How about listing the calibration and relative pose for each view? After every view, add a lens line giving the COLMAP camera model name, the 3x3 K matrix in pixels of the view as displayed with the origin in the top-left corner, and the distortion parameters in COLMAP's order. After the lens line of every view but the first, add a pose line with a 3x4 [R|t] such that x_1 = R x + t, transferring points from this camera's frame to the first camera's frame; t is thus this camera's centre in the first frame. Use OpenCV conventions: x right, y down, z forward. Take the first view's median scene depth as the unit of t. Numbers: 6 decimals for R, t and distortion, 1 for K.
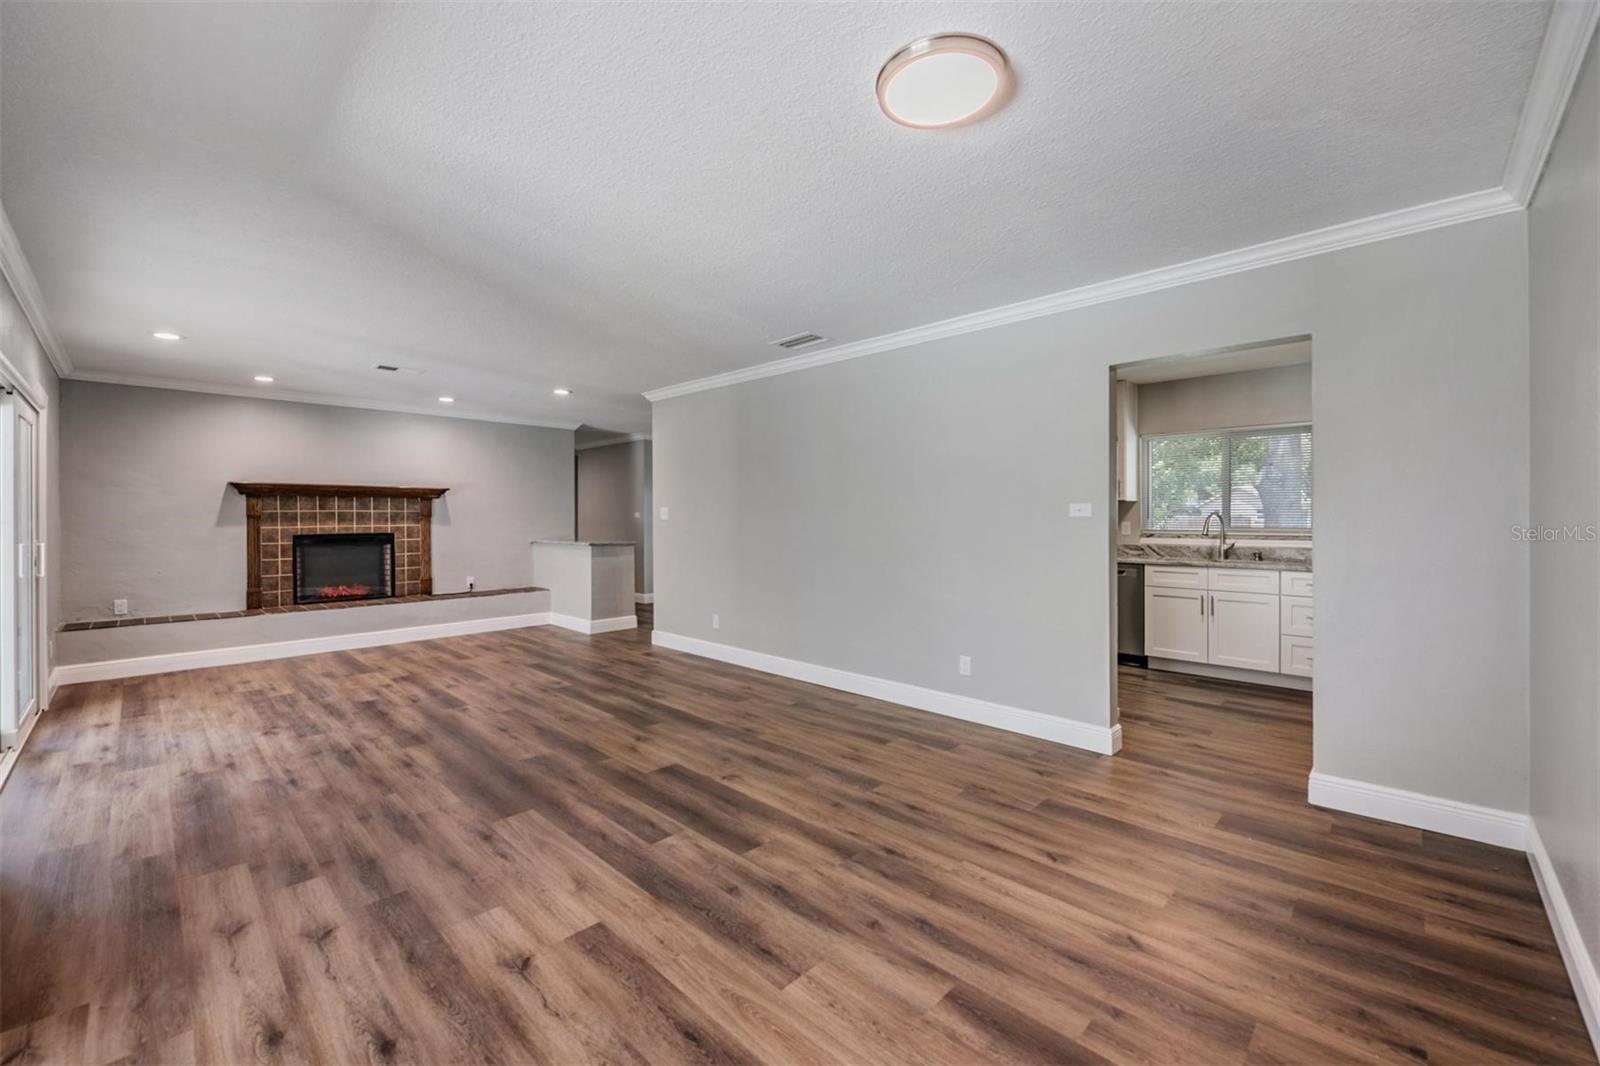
lens RADIAL K [[638.3, 0, 797.8], [0, 638.3, 516.4], [0, 0, 1]] dist [-0.006753, 0.000190]
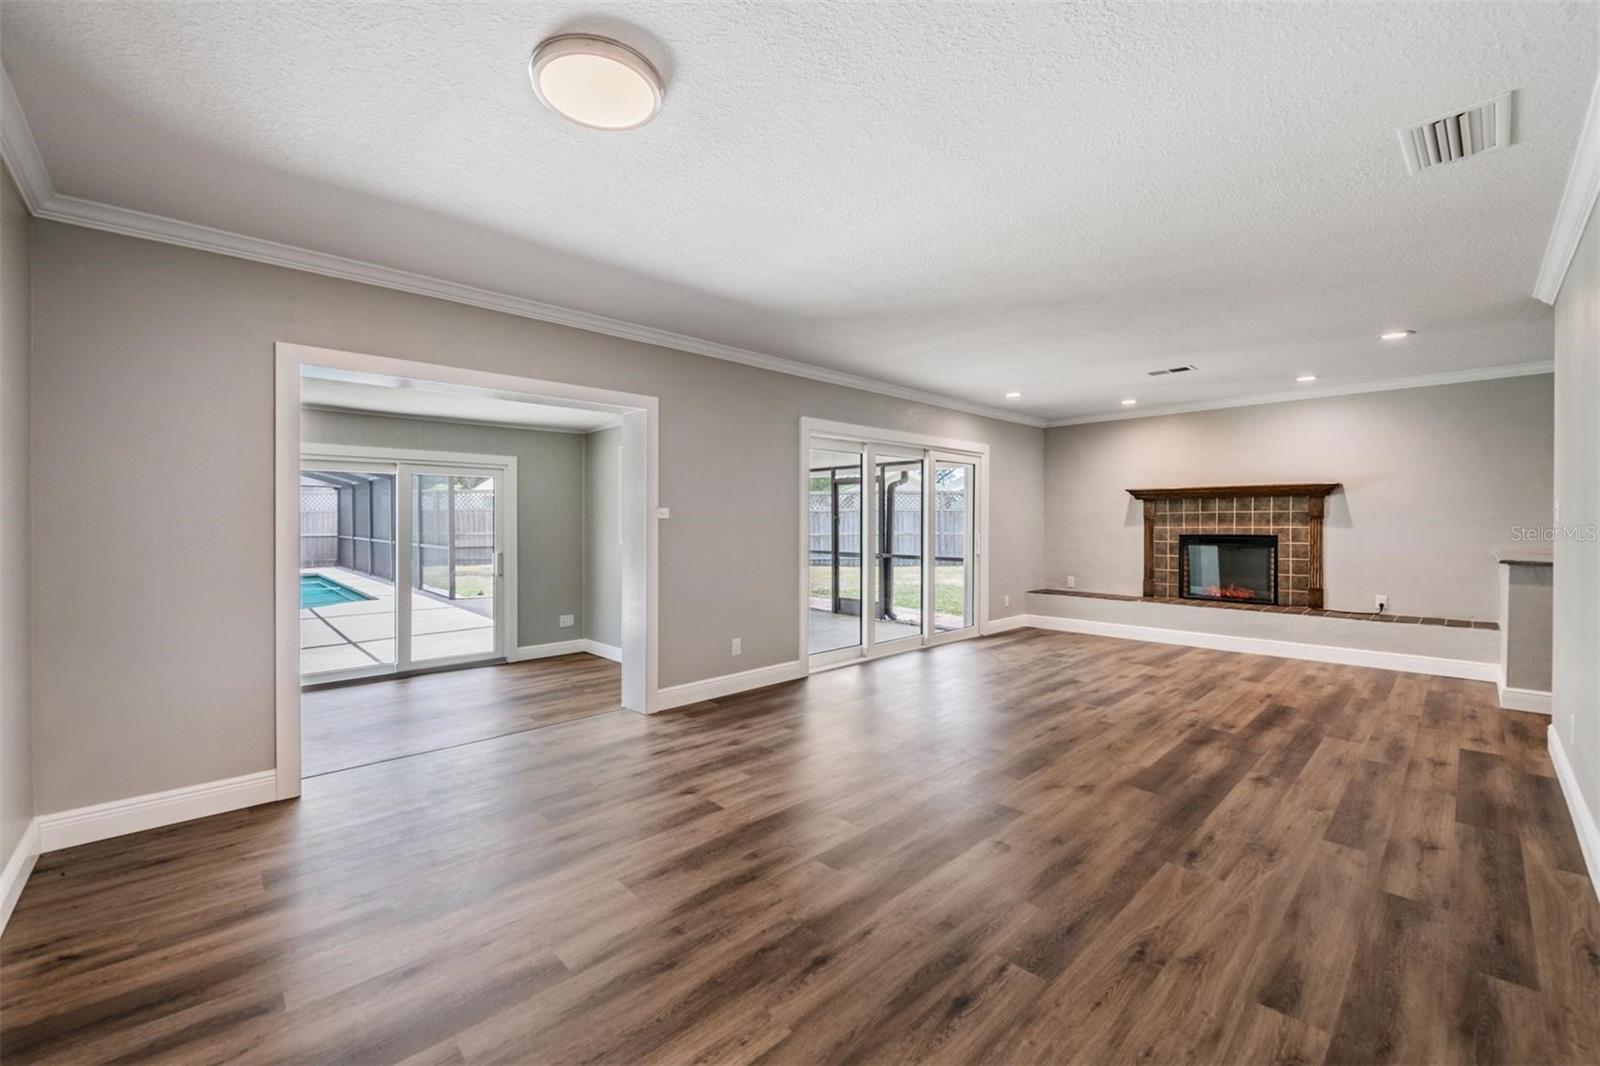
lens RADIAL K [[638.3, 0, 796.0], [0, 638.3, 535.1], [0, 0, 1]] dist [-0.006753, 0.000190]
pose [[-0.034539, 0.023653, -0.999123, 0.549663], [0.007333, 0.999699, 0.023413, -0.001100], [0.999376, -0.006518, -0.034702, 0.614461]]
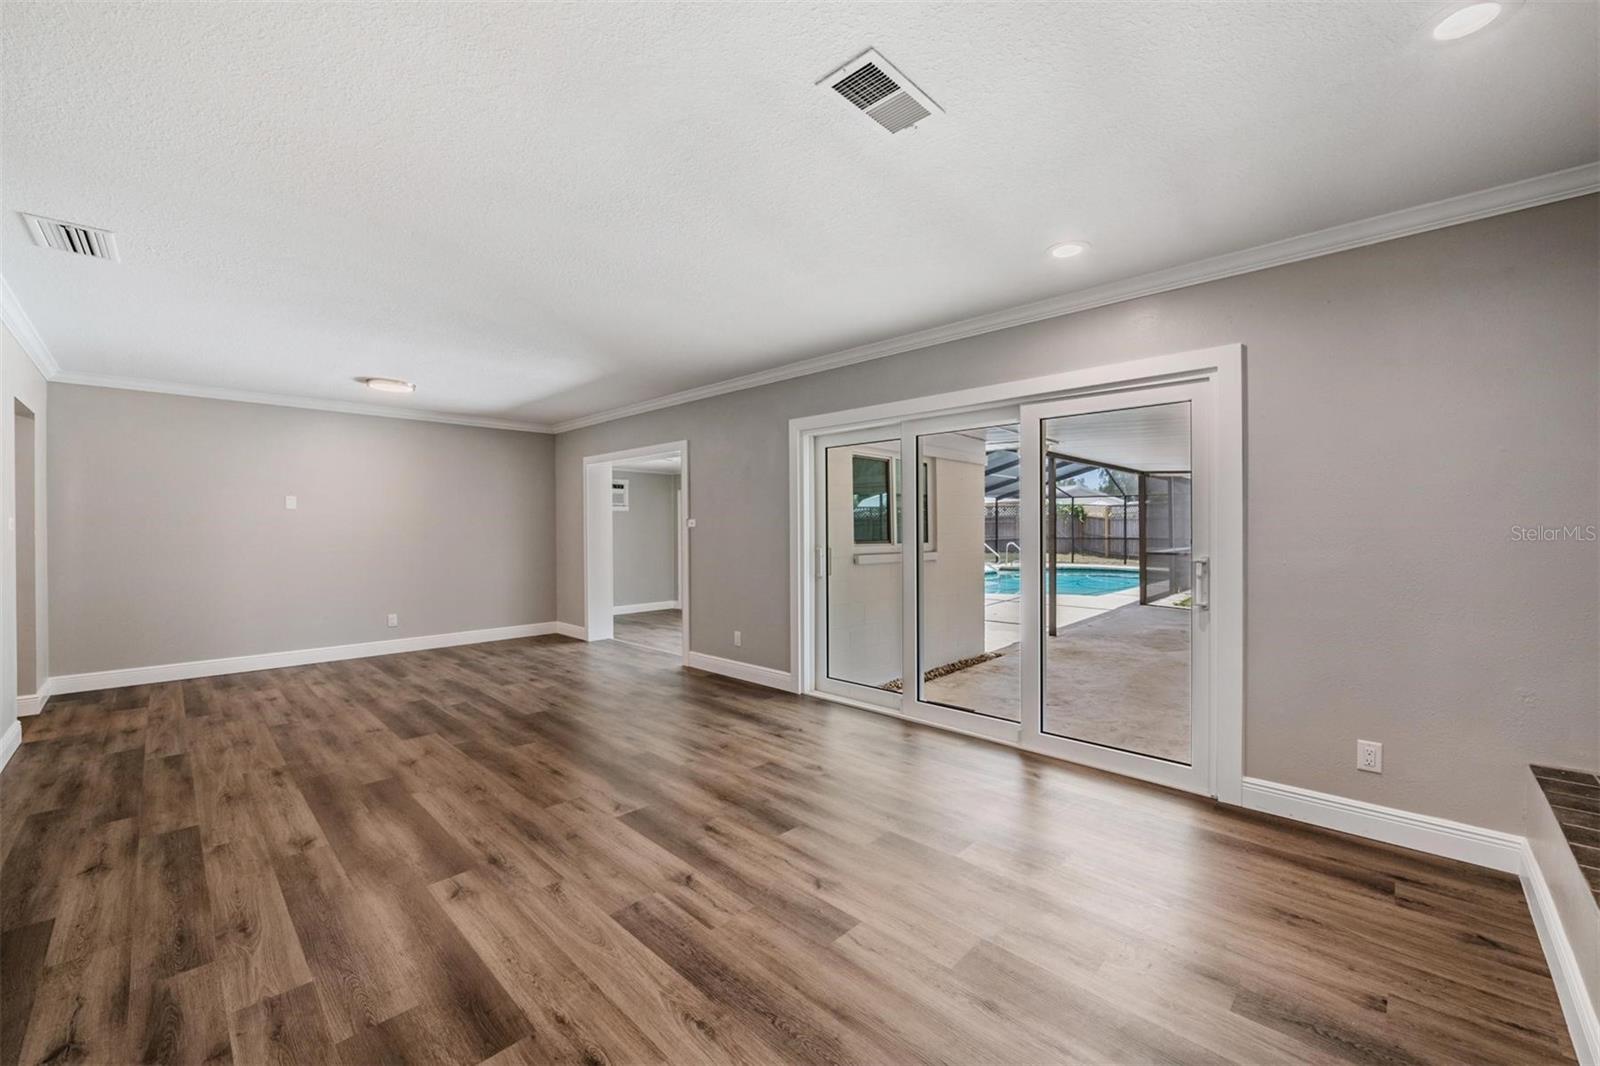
lens RADIAL K [[638.3, 0, 813.3], [0, 638.3, 532.2], [0, 0, 1]] dist [-0.006753, 0.000190]
pose [[-0.999875, 0.009085, -0.012968, -0.793685], [0.009050, 0.999955, 0.002721, 0.003662], [0.012992, 0.002604, -0.999912, 1.847028]]
